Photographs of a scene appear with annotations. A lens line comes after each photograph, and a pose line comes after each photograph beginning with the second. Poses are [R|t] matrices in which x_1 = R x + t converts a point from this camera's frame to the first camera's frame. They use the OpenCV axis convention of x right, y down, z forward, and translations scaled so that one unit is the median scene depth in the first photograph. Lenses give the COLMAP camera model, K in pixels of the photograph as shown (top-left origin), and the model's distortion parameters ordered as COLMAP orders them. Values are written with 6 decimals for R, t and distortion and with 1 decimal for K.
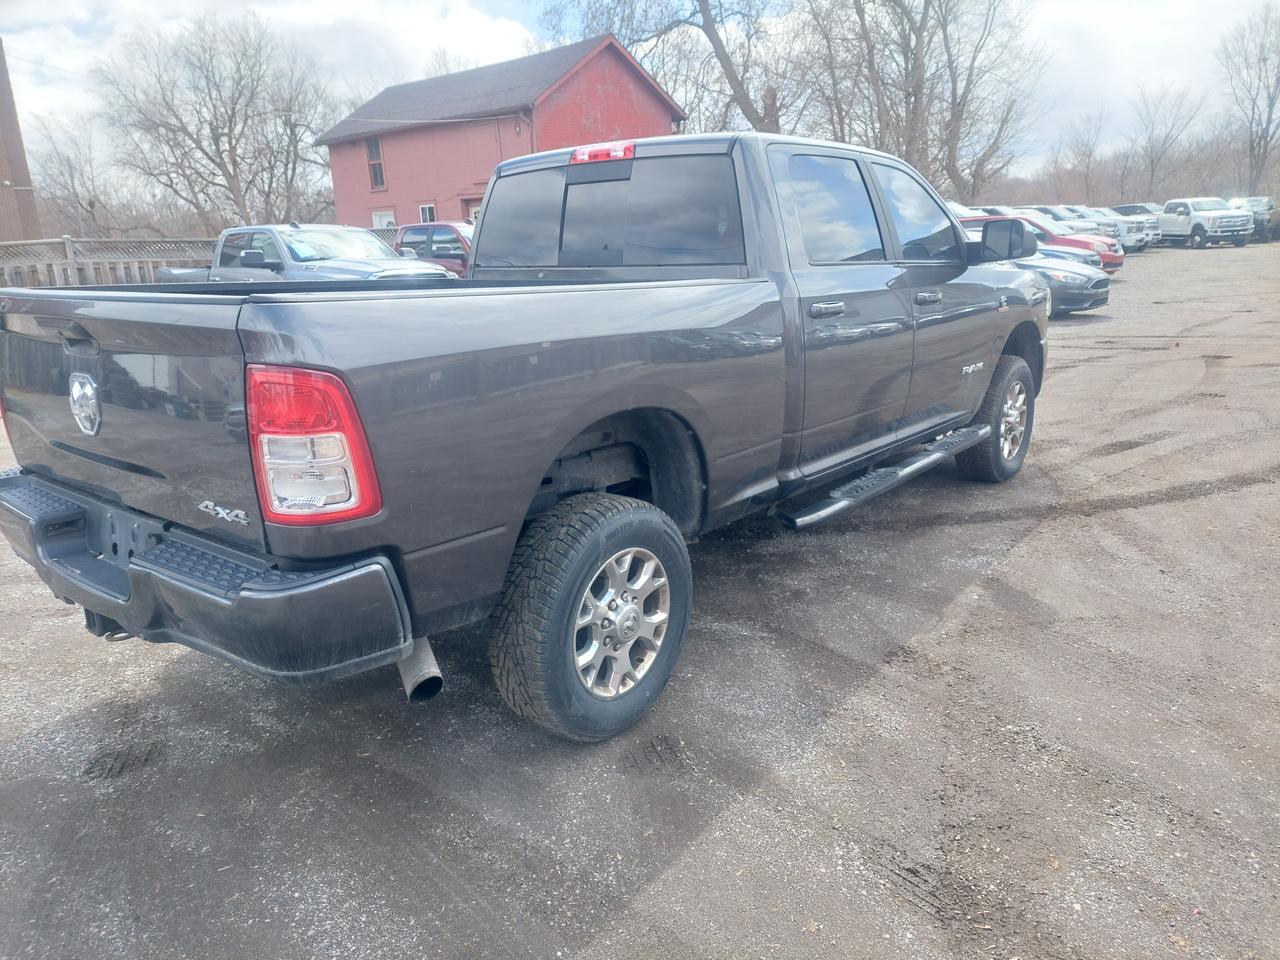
lens RADIAL K [[913.0, 0, 636.4], [0, 913.0, 478.8], [0, 0, 1]] dist [0.063049, -0.056758]
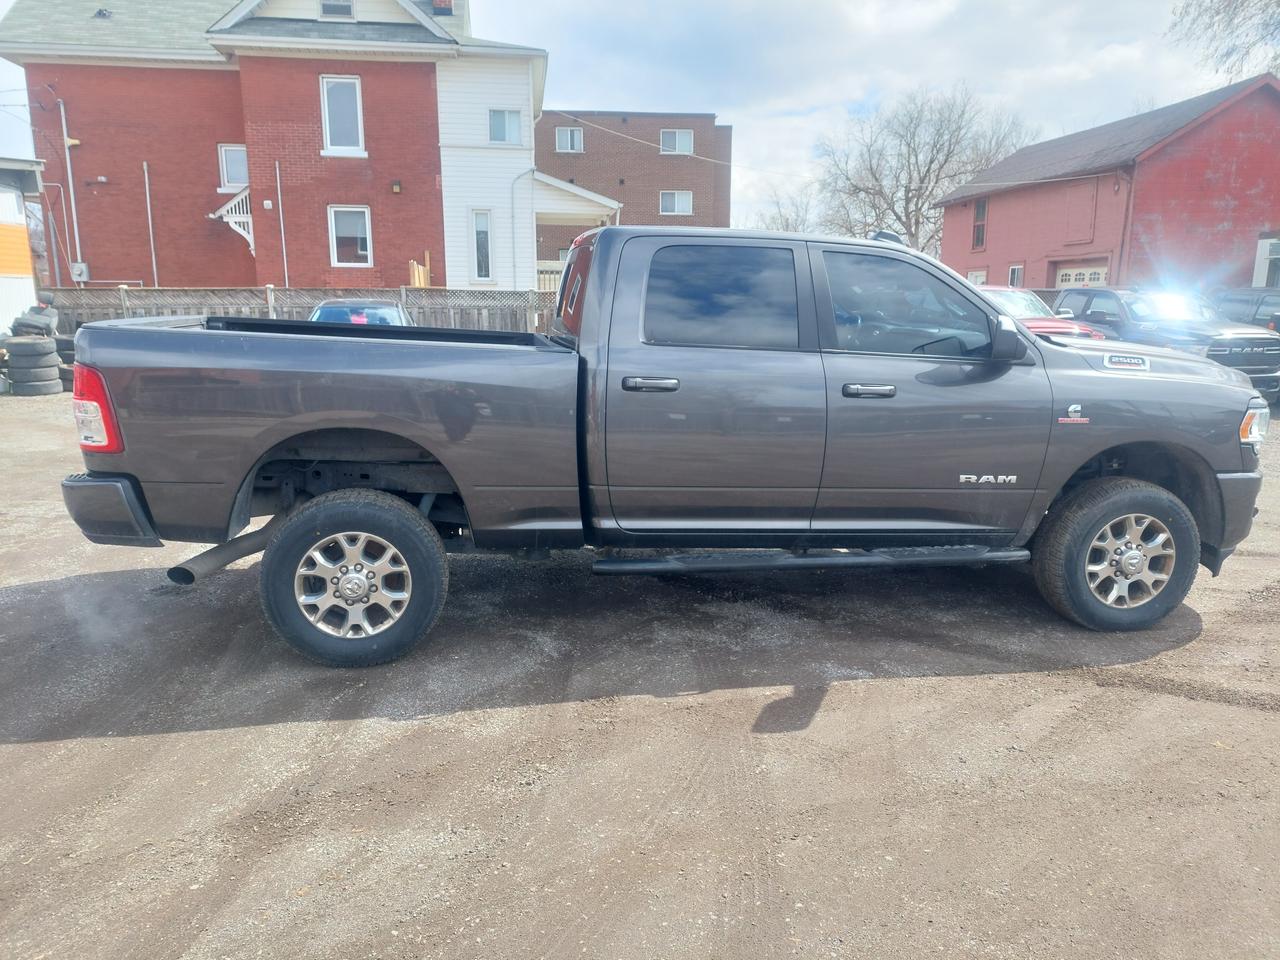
lens RADIAL K [[913.0, 0, 636.4], [0, 913.0, 478.8], [0, 0, 1]] dist [0.063049, -0.056758]
pose [[0.755183, 0.176217, -0.631384, 0.896882], [-0.210712, 0.977328, 0.020740, -0.091166], [0.620724, 0.117377, 0.775193, 0.140426]]
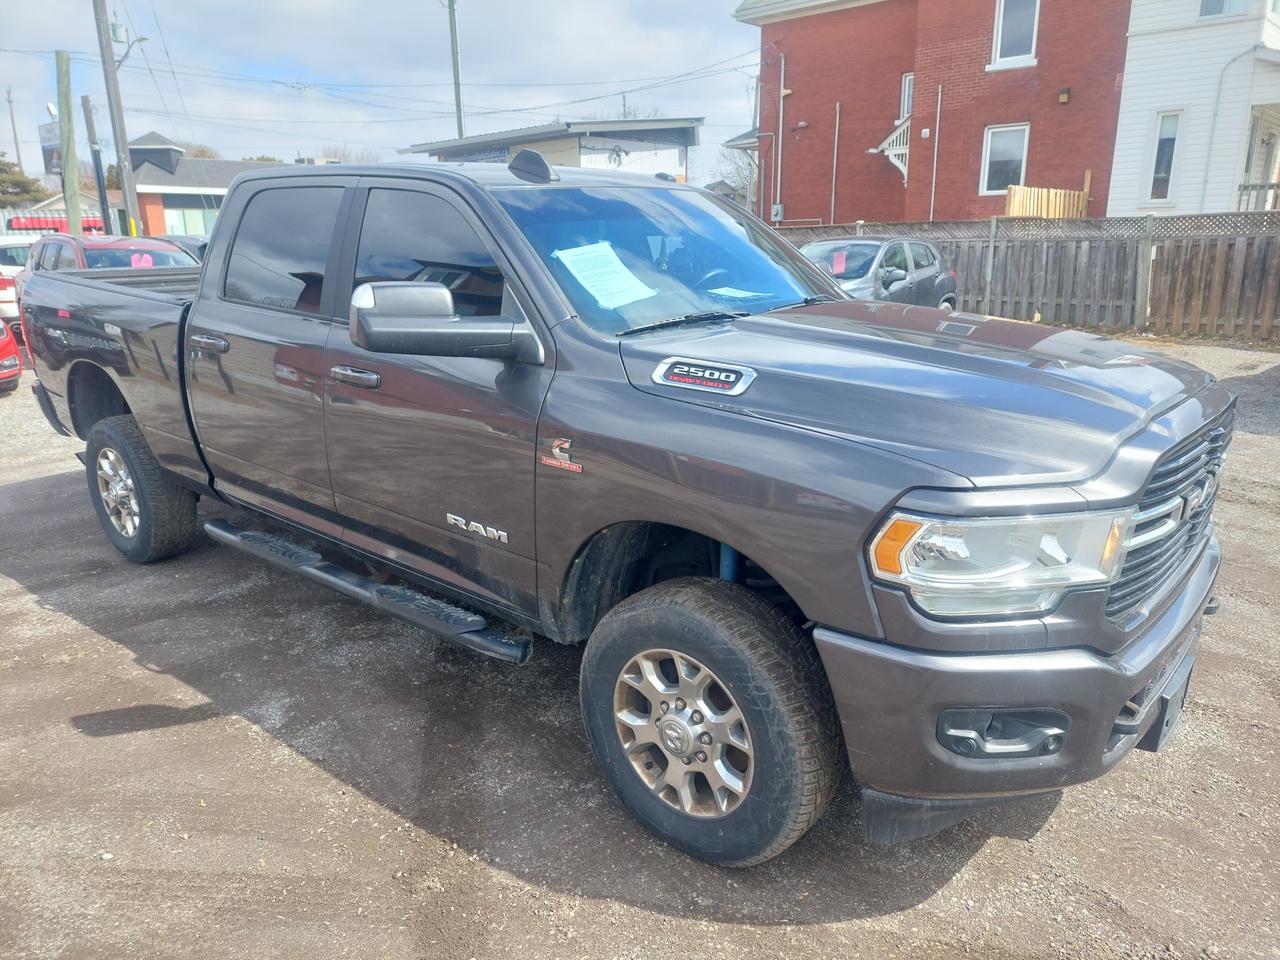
lens RADIAL K [[932.1, 0, 658.6], [0, 932.1, 485.7], [0, 0, 1]] dist [0.060567, -0.053786]
pose [[-0.014822, 0.308195, -0.951208, 1.246611], [-0.247581, 0.920558, 0.302122, -0.479256], [0.968754, 0.239979, 0.062659, 1.436529]]
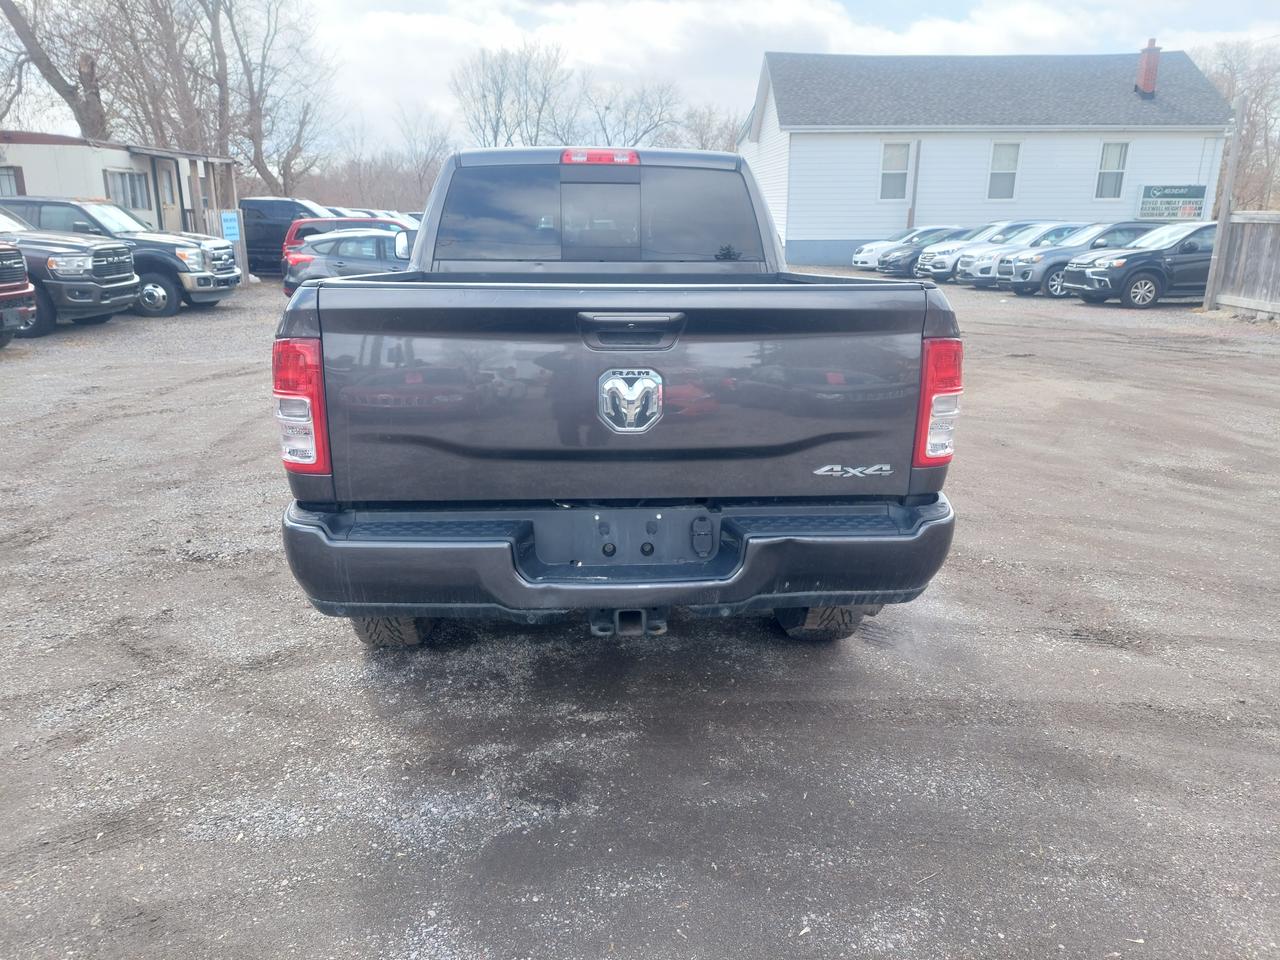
lens RADIAL K [[913.0, 0, 636.4], [0, 913.0, 478.8], [0, 0, 1]] dist [0.063049, -0.056758]
pose [[0.726420, -0.145633, 0.671644, -0.834636], [0.144420, 0.987816, 0.057991, -0.034749], [-0.671906, 0.054873, 0.738601, 0.189953]]
